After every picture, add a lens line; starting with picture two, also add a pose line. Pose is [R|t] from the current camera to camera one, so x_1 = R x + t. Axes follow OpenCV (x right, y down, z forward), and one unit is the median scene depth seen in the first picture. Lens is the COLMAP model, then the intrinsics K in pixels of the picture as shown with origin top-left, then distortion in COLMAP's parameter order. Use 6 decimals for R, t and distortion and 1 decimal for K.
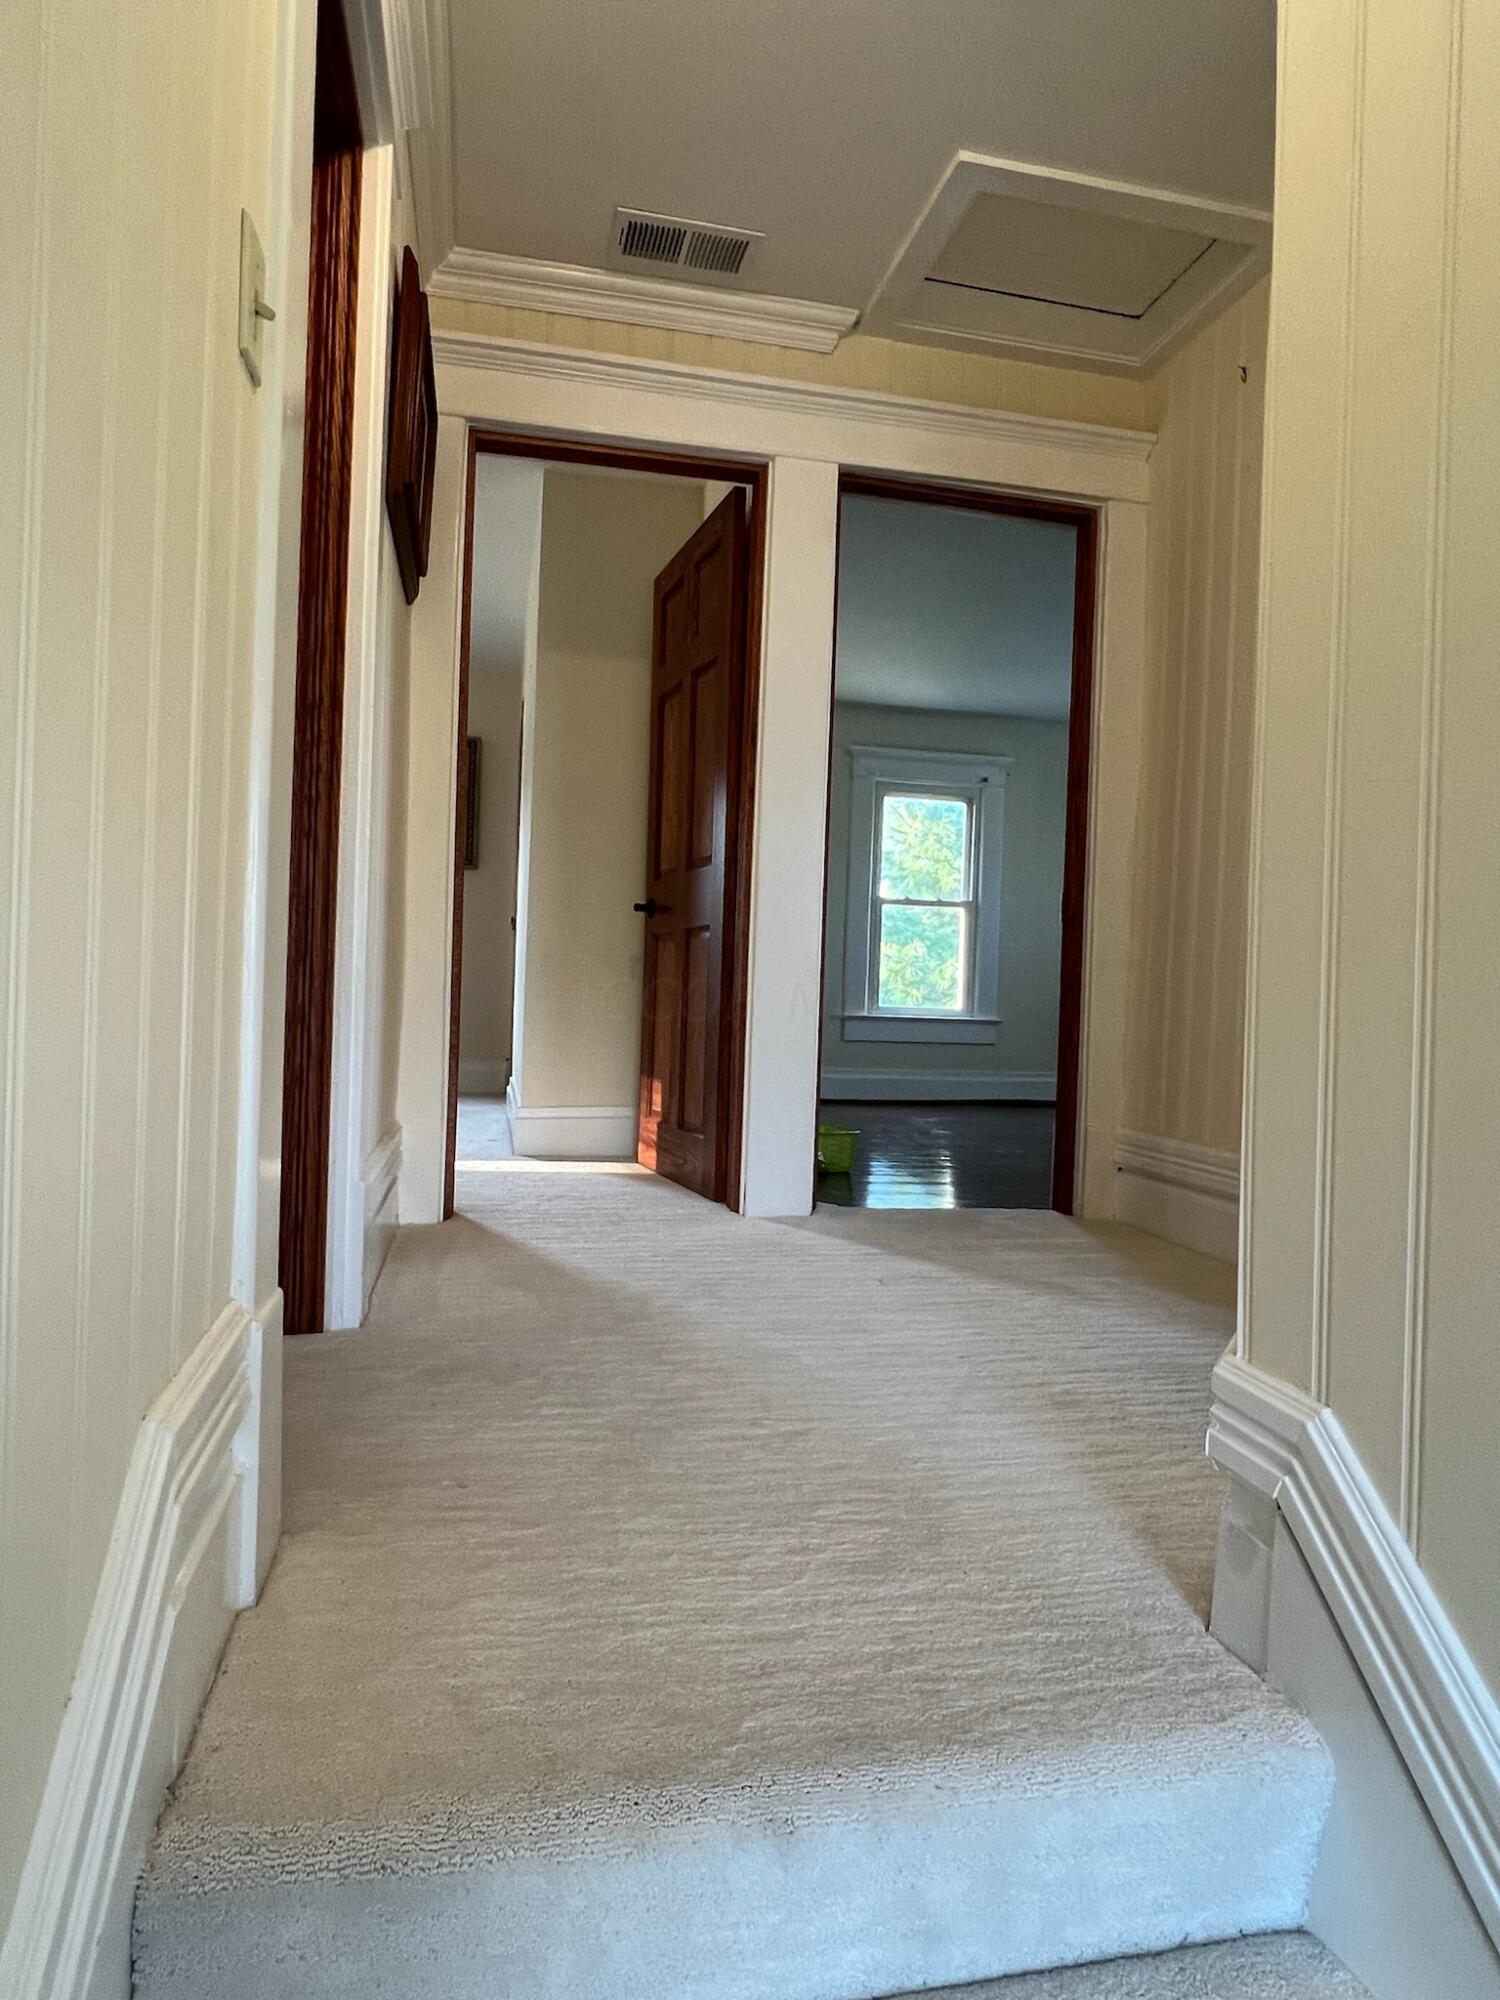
lens RADIAL K [[1174.7, 0, 750.0], [0, 1174.7, 1000.0], [0, 0, 1]] dist [-0.002818, 0.000077]
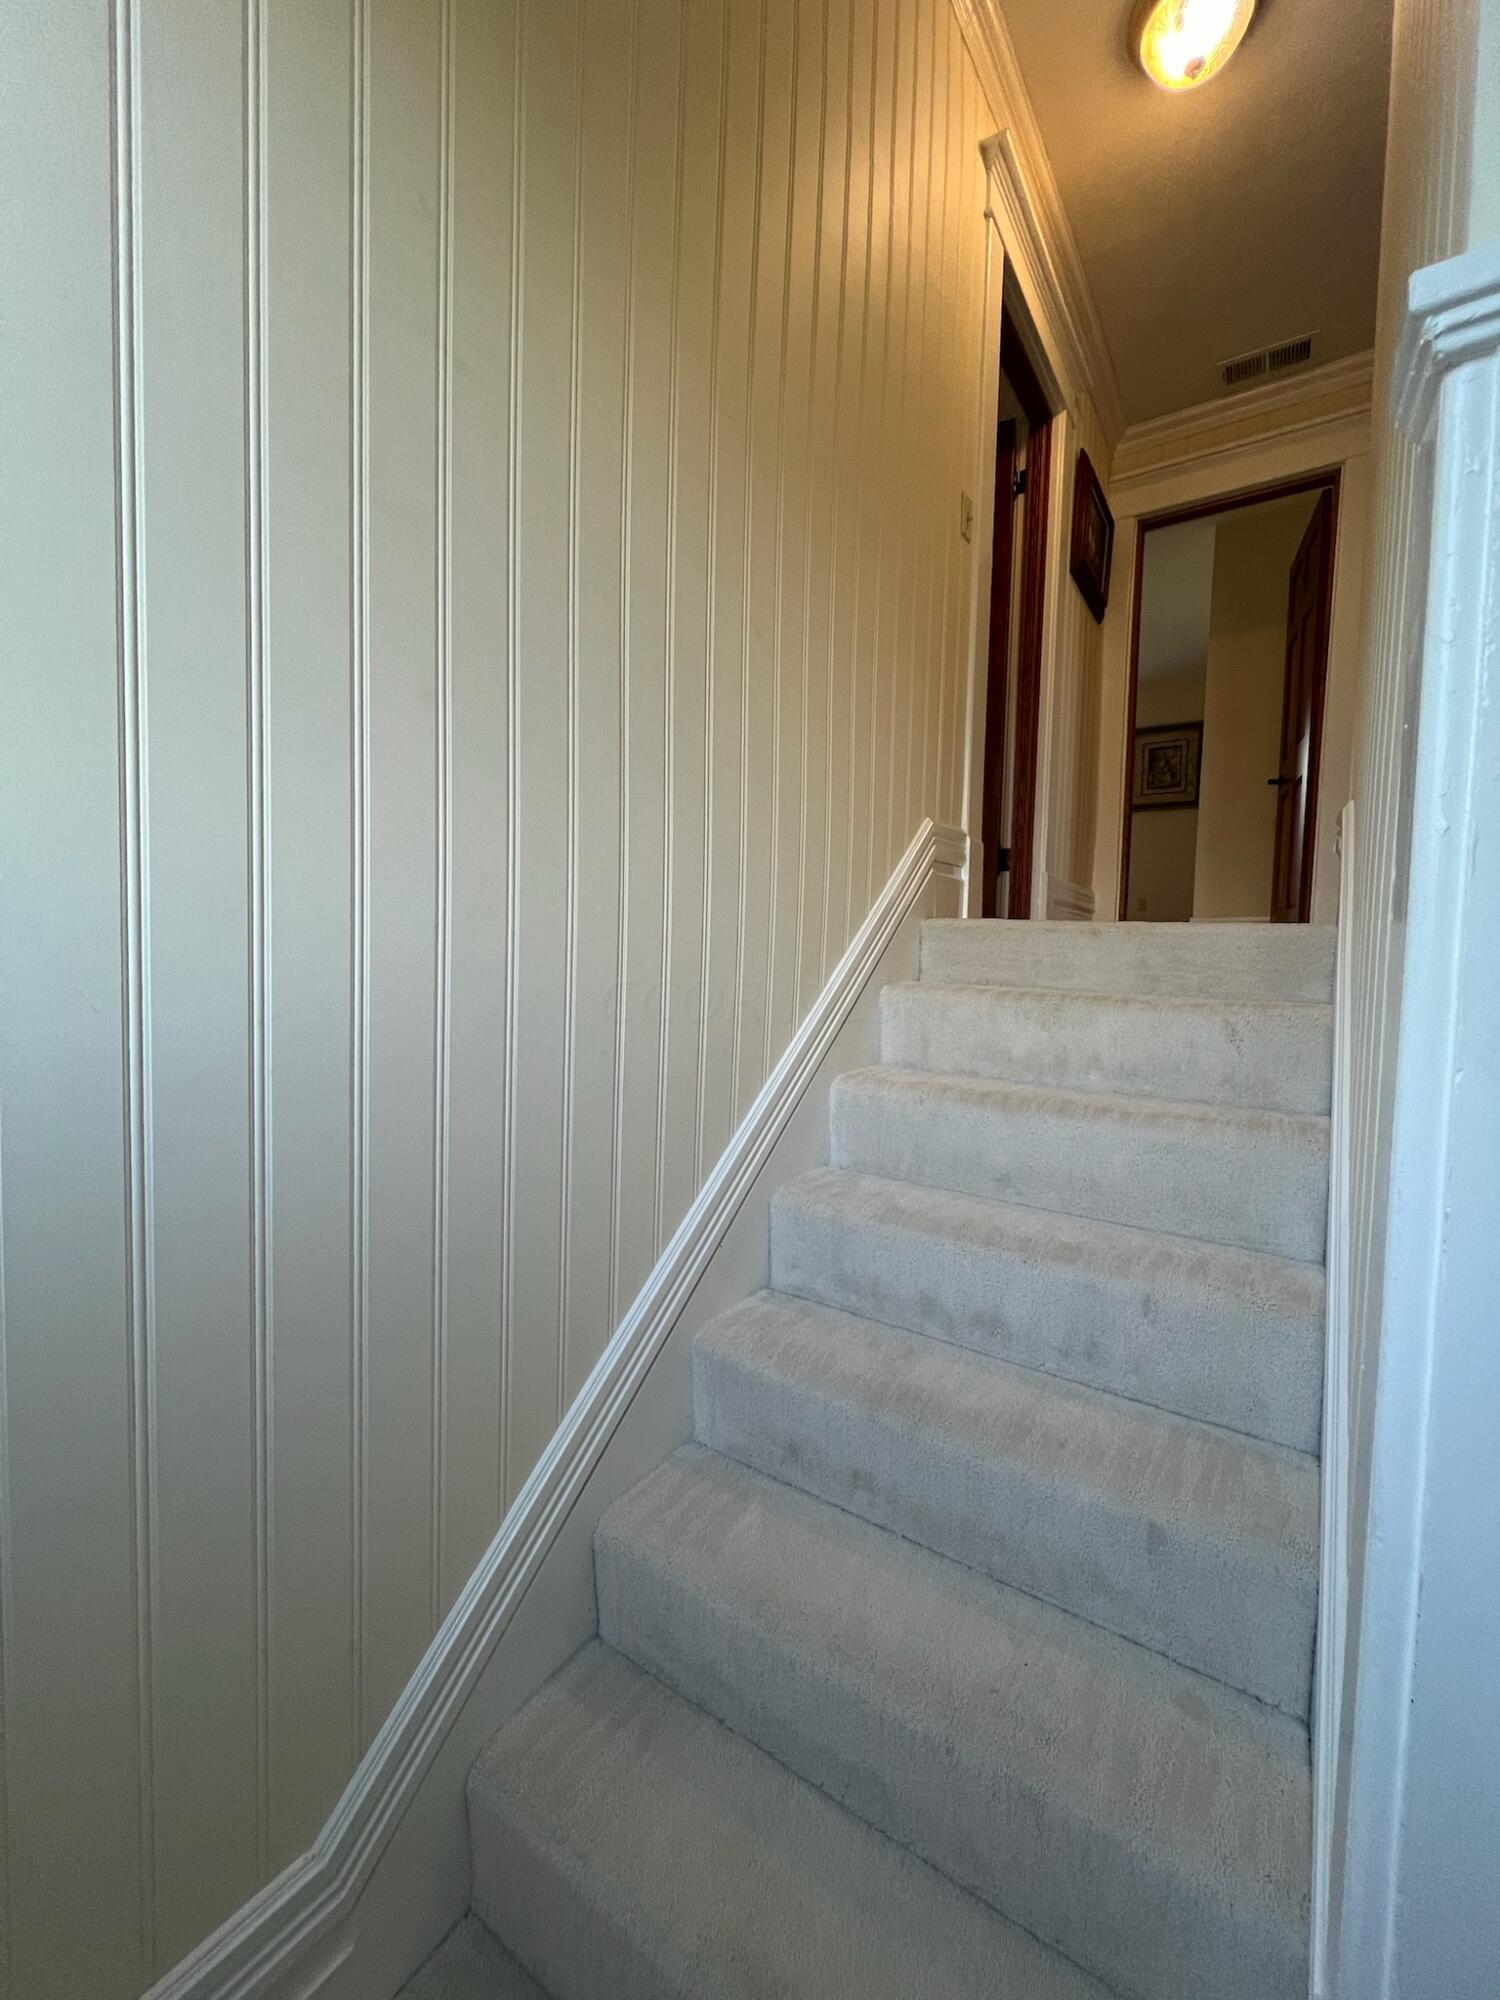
lens RADIAL K [[809.1, 0, 750.0], [0, 809.1, 1000.0], [0, 0, 1]] dist [-0.000151, -0.000021]
pose [[0.687597, 0.024797, -0.725669, 0.303500], [-0.002021, 0.999478, 0.032239, 0.250401], [0.726090, -0.020701, 0.687288, -0.377005]]
